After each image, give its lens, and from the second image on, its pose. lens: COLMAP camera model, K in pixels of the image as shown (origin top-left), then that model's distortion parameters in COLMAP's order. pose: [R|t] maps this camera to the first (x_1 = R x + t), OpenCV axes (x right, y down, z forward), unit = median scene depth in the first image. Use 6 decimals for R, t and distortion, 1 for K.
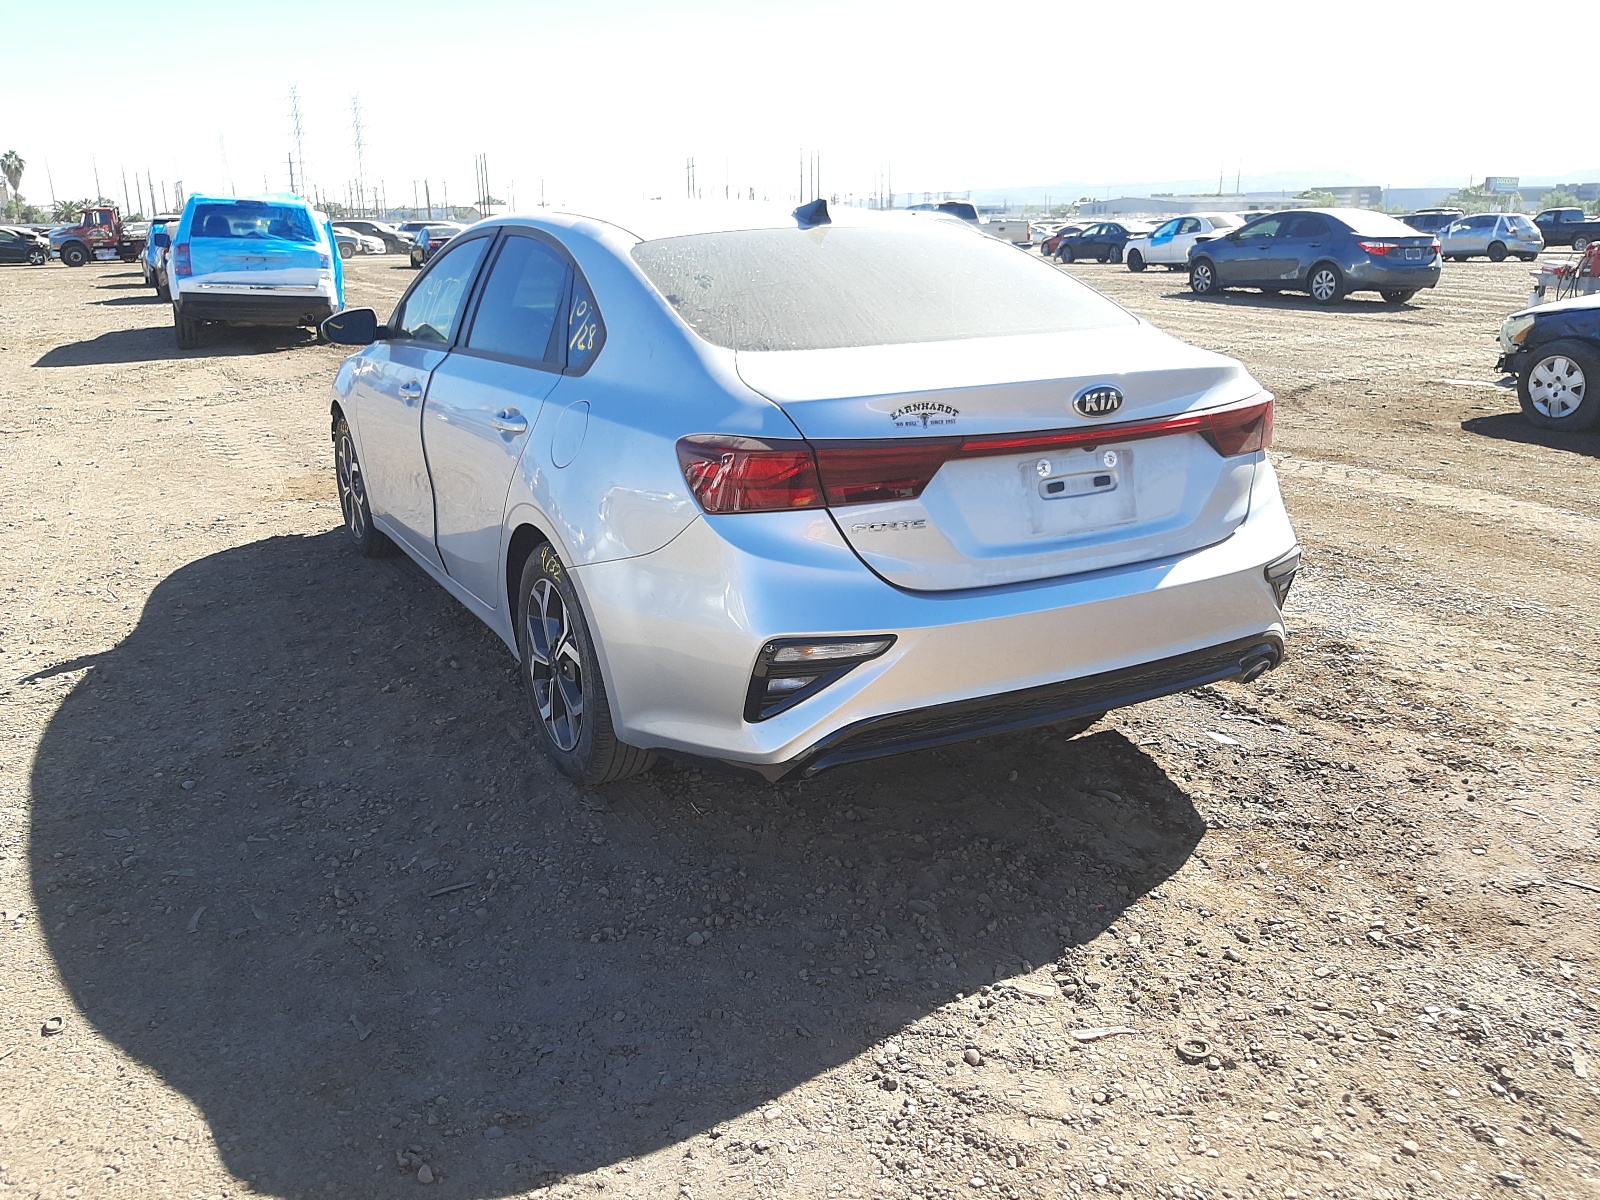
lens RADIAL K [[1239.2, 0, 804.2], [0, 1239.2, 612.6], [0, 0, 1]] dist [0.088818, -0.178526]
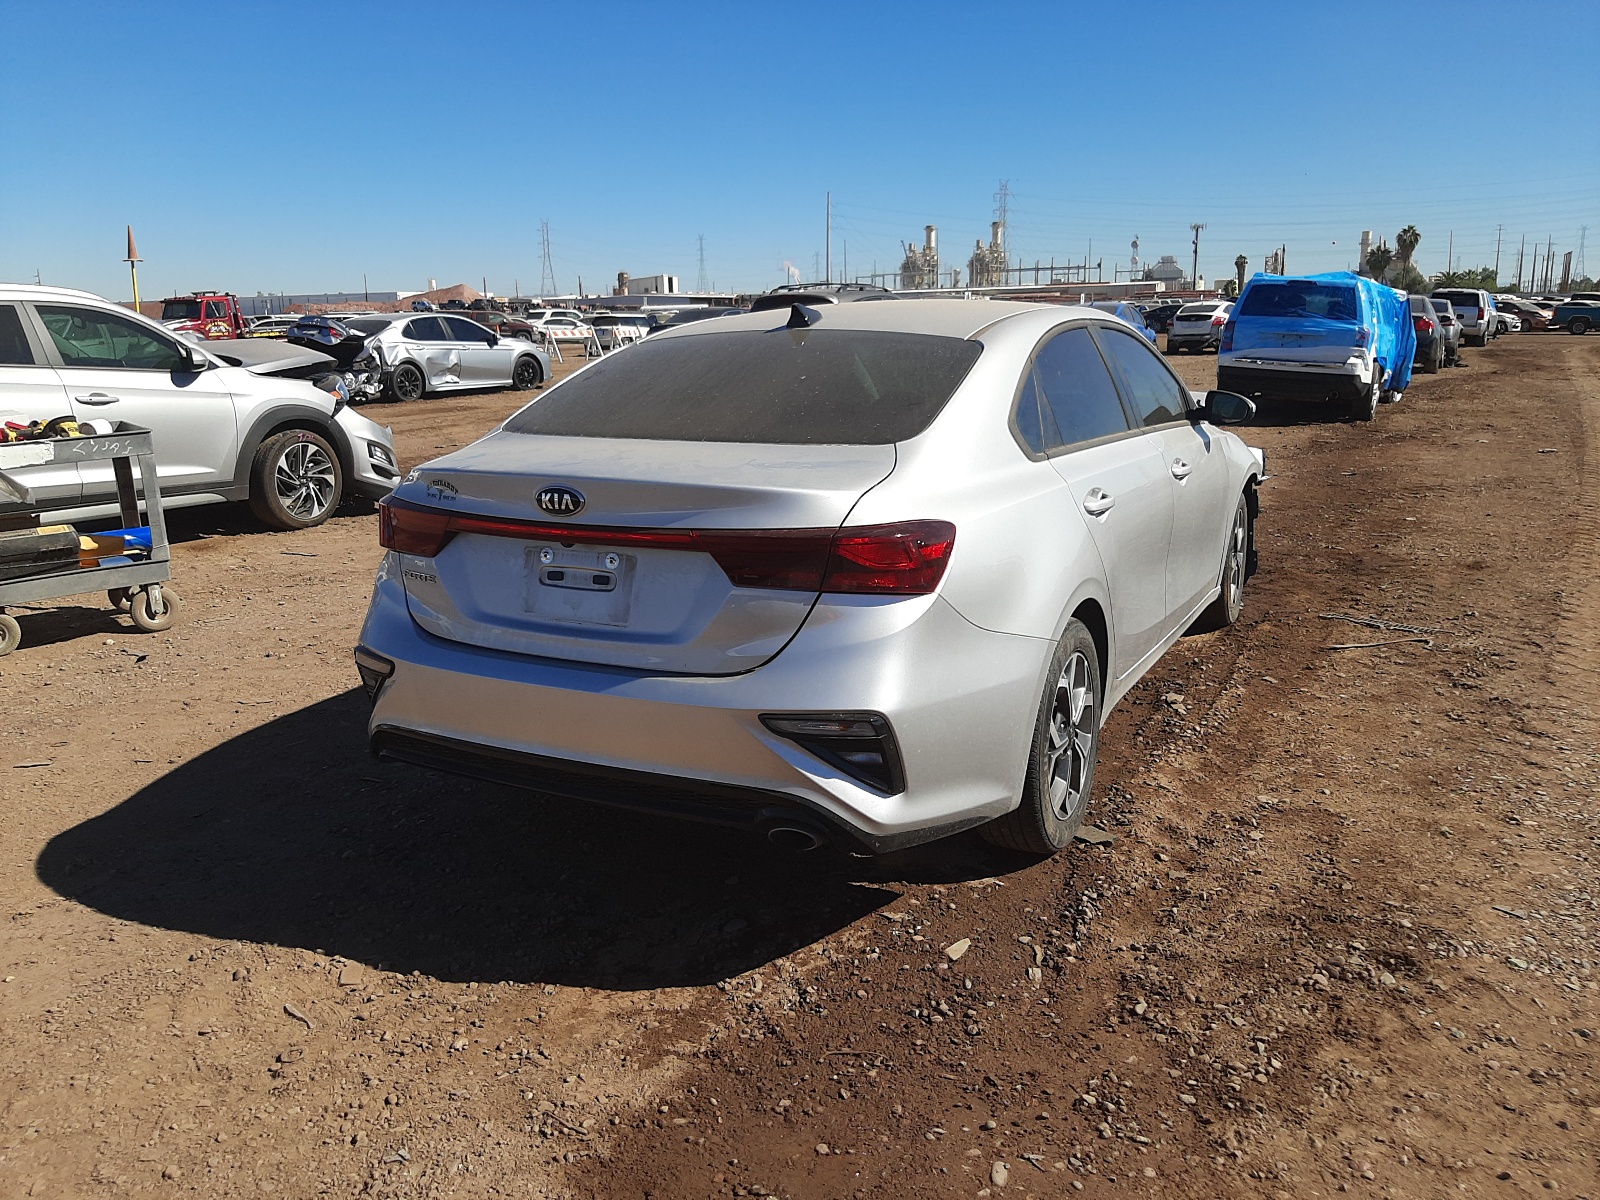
lens RADIAL K [[1239.2, 0, 804.2], [0, 1239.2, 612.6], [0, 0, 1]] dist [0.088818, -0.178526]
pose [[0.566005, 0.195694, -0.800838, 1.208695], [-0.238036, 0.968837, 0.068511, -0.197469], [0.789289, 0.151851, 0.594949, 0.540175]]
